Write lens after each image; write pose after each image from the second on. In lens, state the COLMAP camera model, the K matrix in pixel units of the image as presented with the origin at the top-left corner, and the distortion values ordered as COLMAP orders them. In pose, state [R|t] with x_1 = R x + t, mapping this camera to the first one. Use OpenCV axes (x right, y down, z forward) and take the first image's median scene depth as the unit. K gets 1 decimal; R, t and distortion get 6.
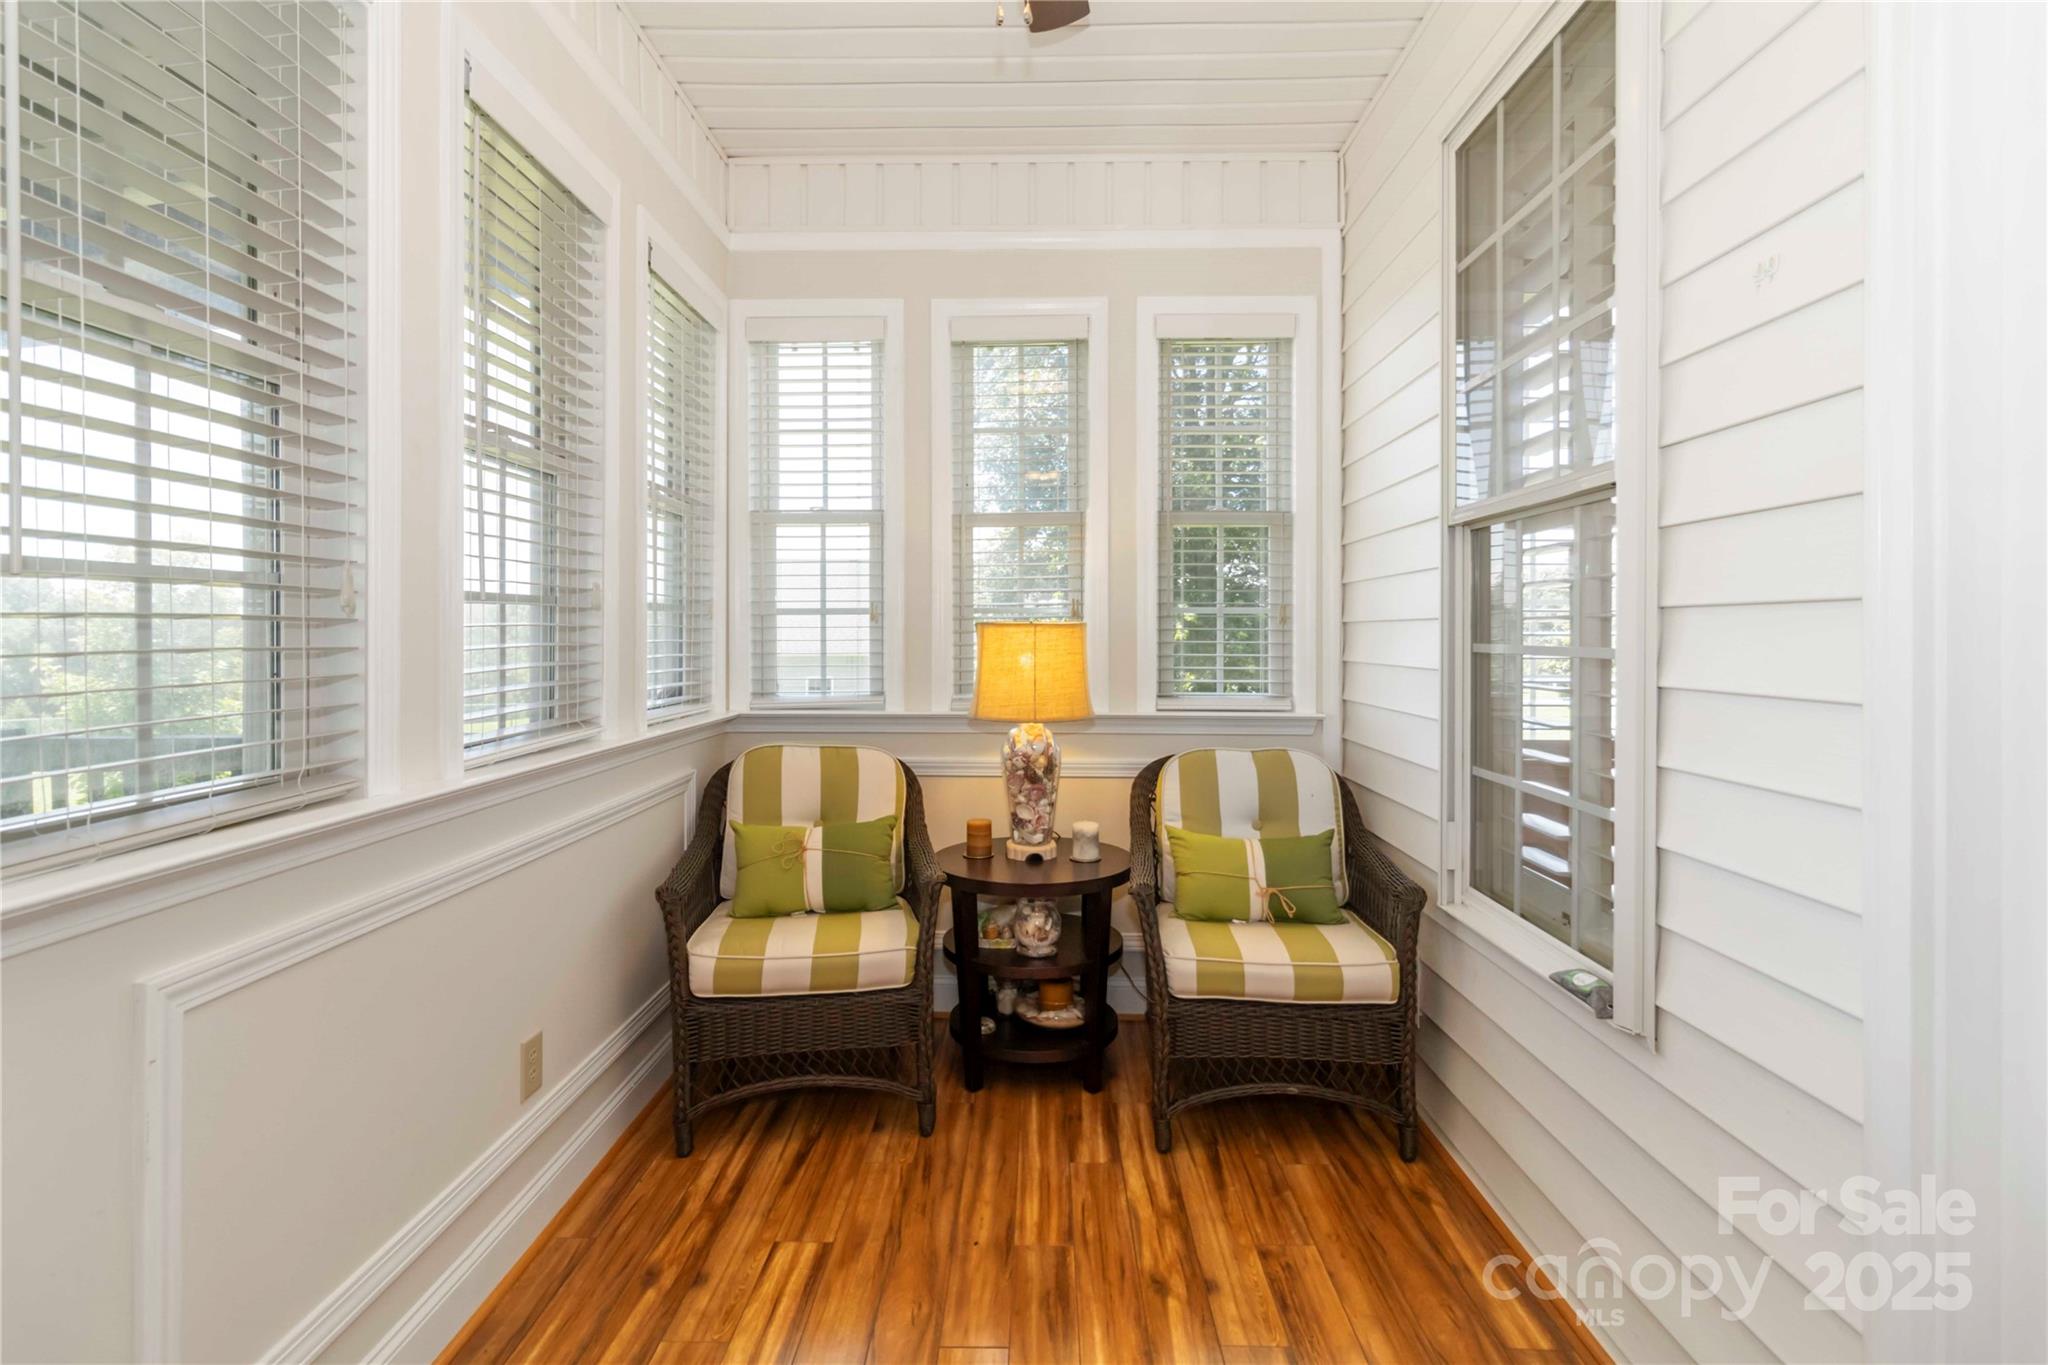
lens RADIAL K [[979.4, 0, 1019.1], [0, 979.4, 638.3], [0, 0, 1]] dist [0.002246, -0.000308]
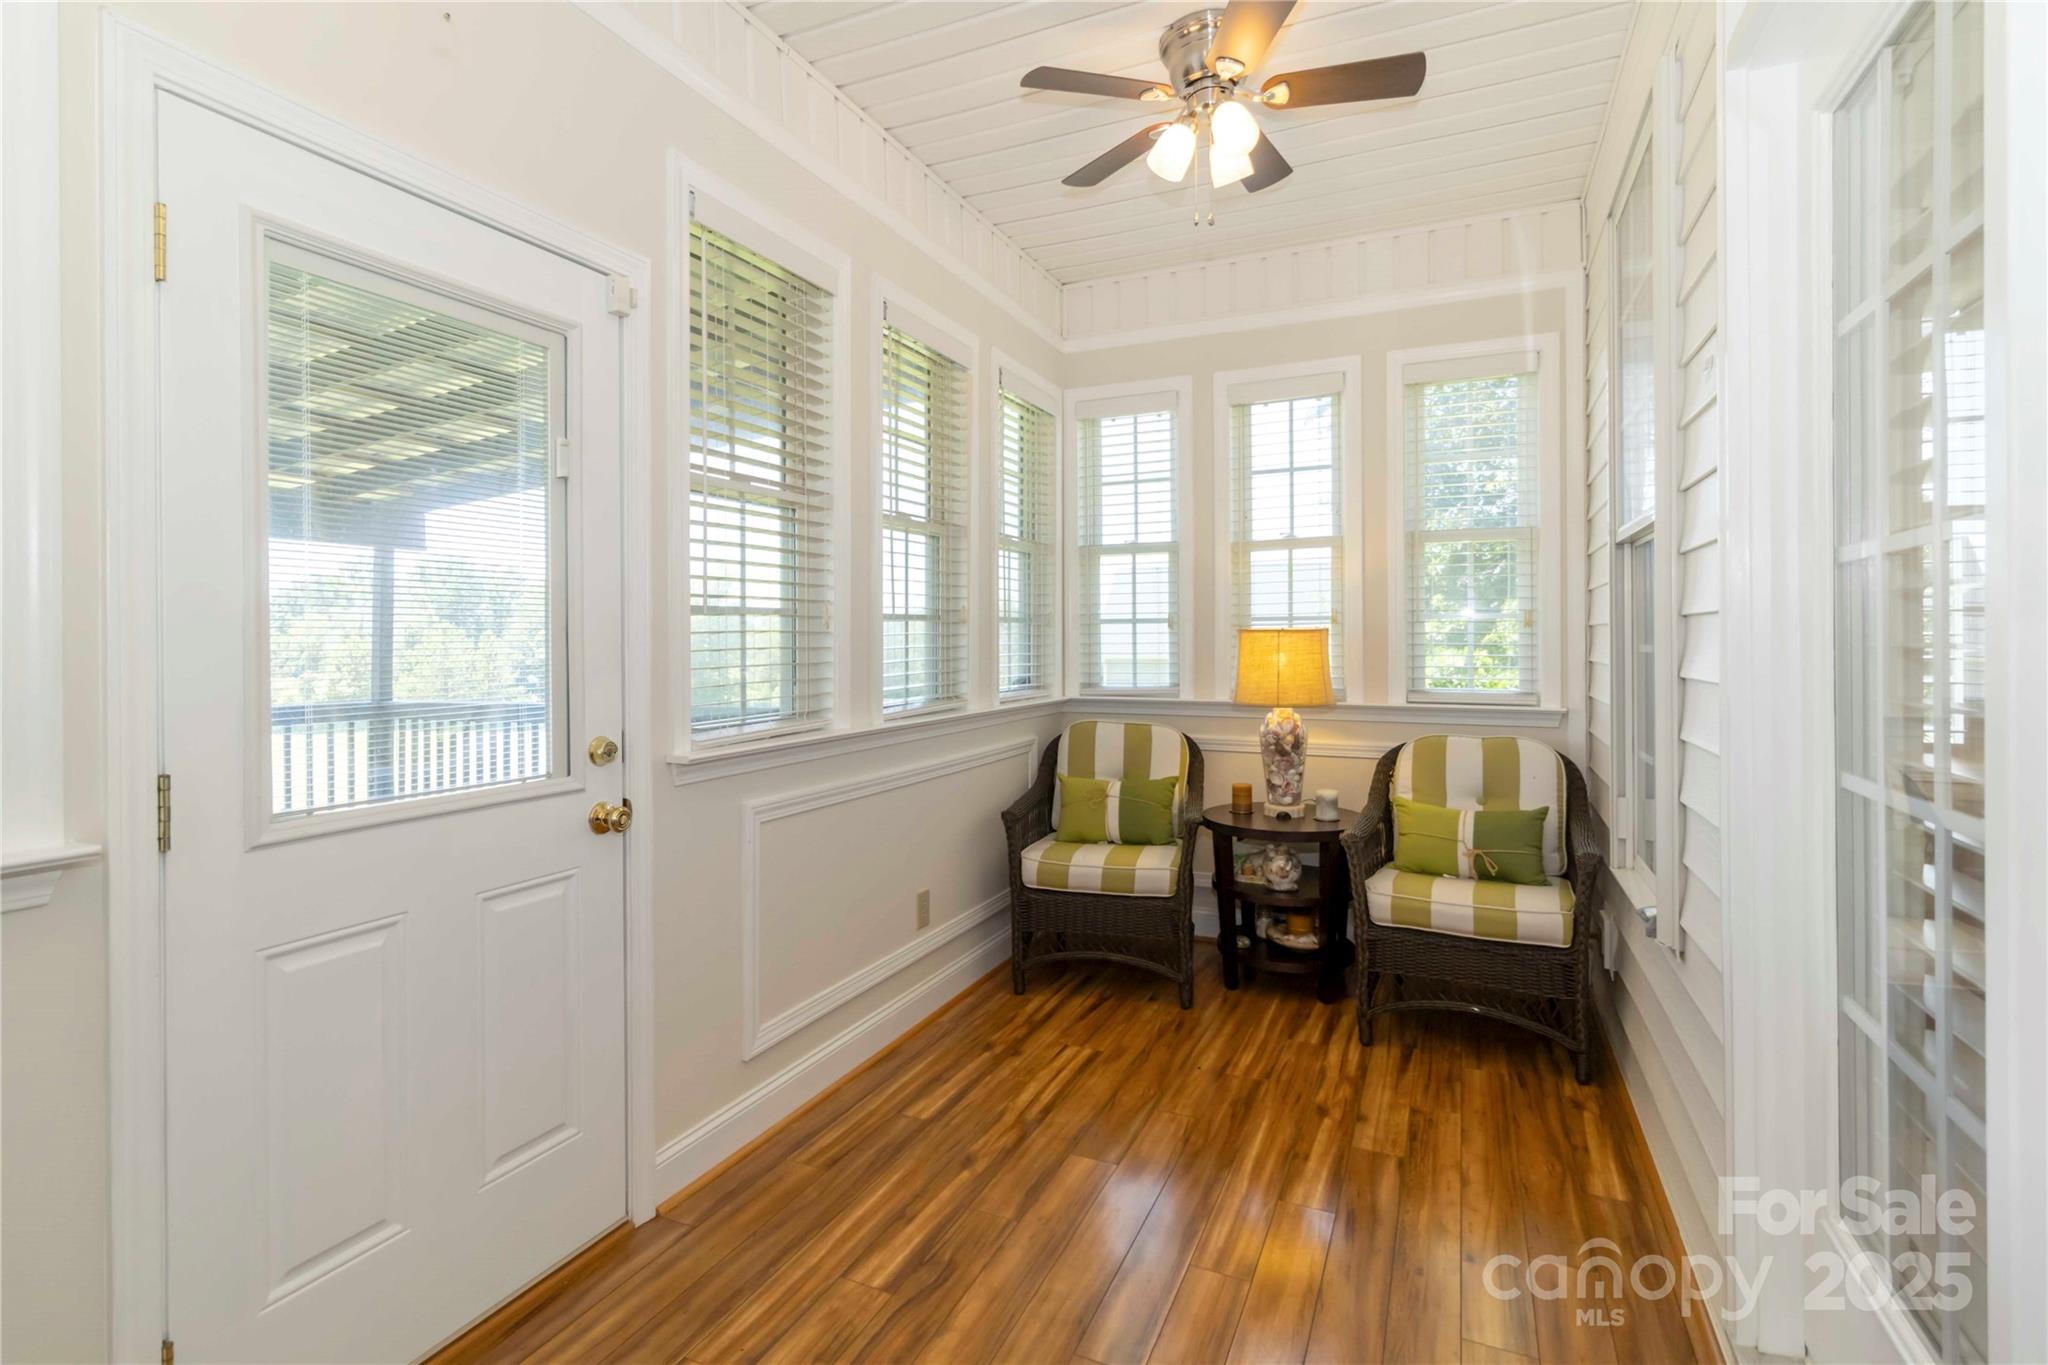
lens RADIAL K [[979.4, 0, 1019.1], [0, 979.4, 638.3], [0, 0, 1]] dist [0.002246, -0.000308]
pose [[0.917842, -0.004882, -0.396916, 0.229609], [0.003093, 0.999982, -0.005147, 0.001790], [0.396934, 0.003497, 0.917840, -0.329666]]
